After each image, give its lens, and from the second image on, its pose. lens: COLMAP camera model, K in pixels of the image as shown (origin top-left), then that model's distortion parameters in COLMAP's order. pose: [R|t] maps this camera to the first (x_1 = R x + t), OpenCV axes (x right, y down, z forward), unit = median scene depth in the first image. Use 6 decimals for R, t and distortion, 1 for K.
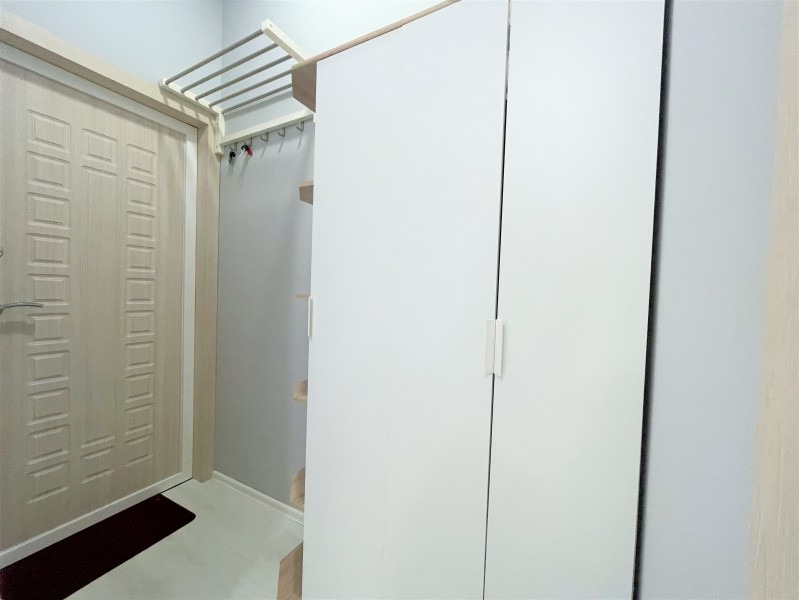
lens RADIAL K [[320.5, 0, 398.7], [0, 320.5, 298.8], [0, 0, 1]] dist [-0.001796, -0.000574]
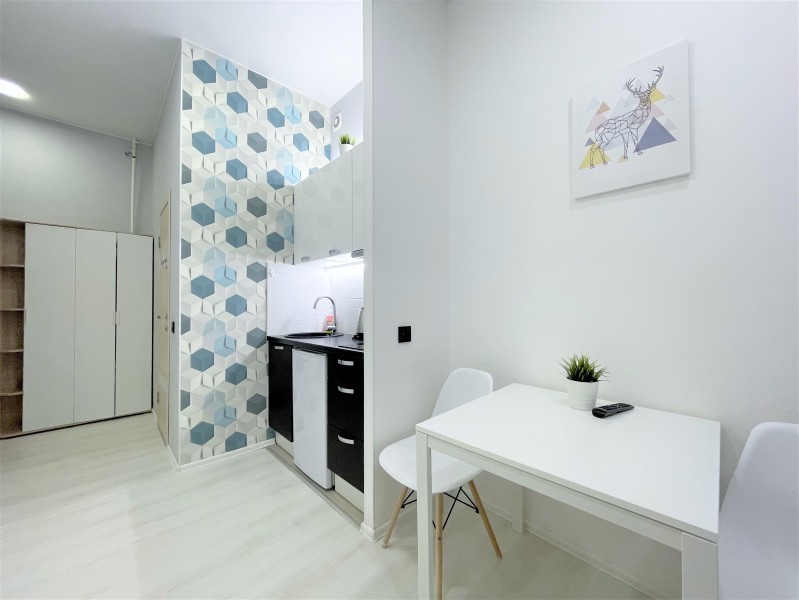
lens RADIAL K [[321.8, 0, 399.5], [0, 321.8, 300.0], [0, 0, 1]] dist [-0.001366, -0.000338]
pose [[0.321045, -0.021324, 0.946824, -1.612337], [0.040790, 0.999130, 0.008671, 0.014033], [-0.946185, 0.035837, 0.321636, -2.509338]]
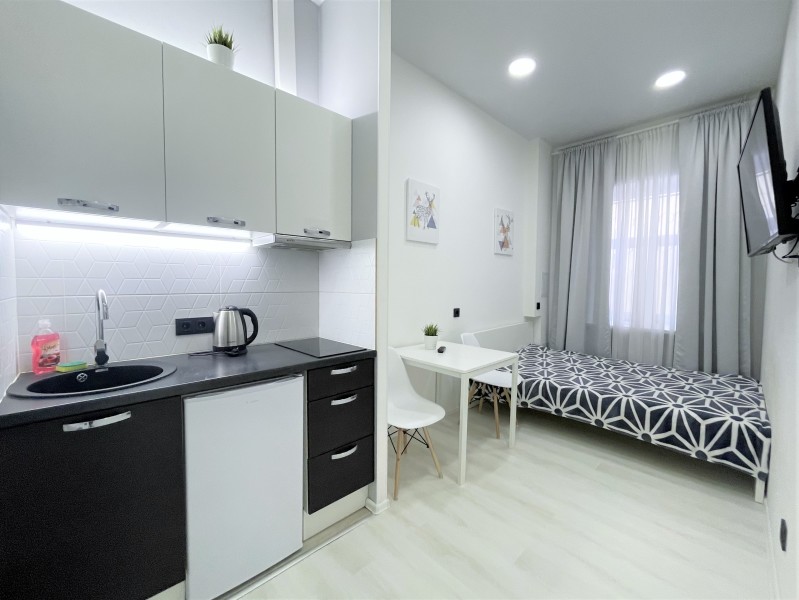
lens RADIAL K [[331.8, 0, 399.5], [0, 331.8, 300.0], [0, 0, 1]] dist [-0.001504, -0.000251]
pose [[-0.950459, -0.056897, 0.305598, -0.898616], [-0.032332, 0.995869, 0.084855, -0.111046], [-0.309163, 0.070770, -0.948372, -0.531573]]
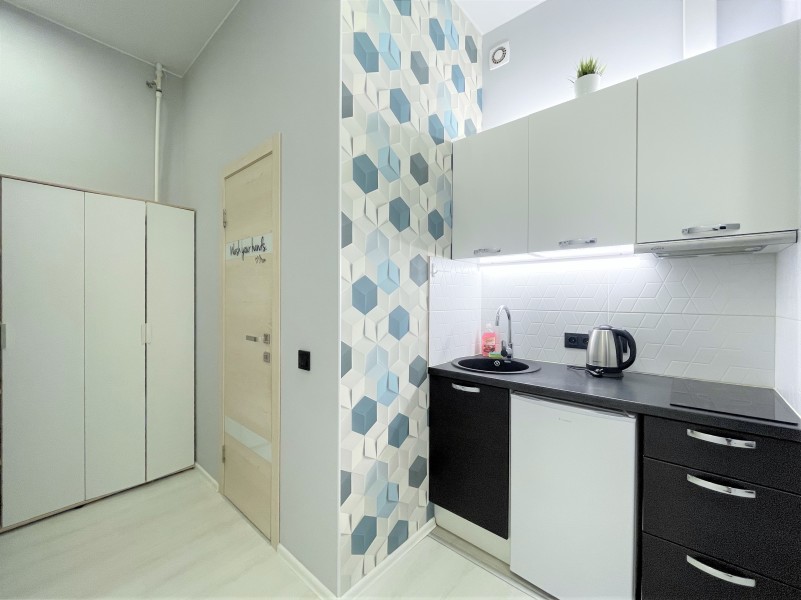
lens RADIAL K [[332.7, 0, 400.5], [0, 332.7, 300.0], [0, 0, 1]] dist [-0.001504, -0.000251]
pose [[0.211626, -0.040737, 0.976501, -1.304385], [0.027715, 0.998979, 0.035668, -0.118550], [-0.976958, 0.019516, 0.212539, -1.129612]]
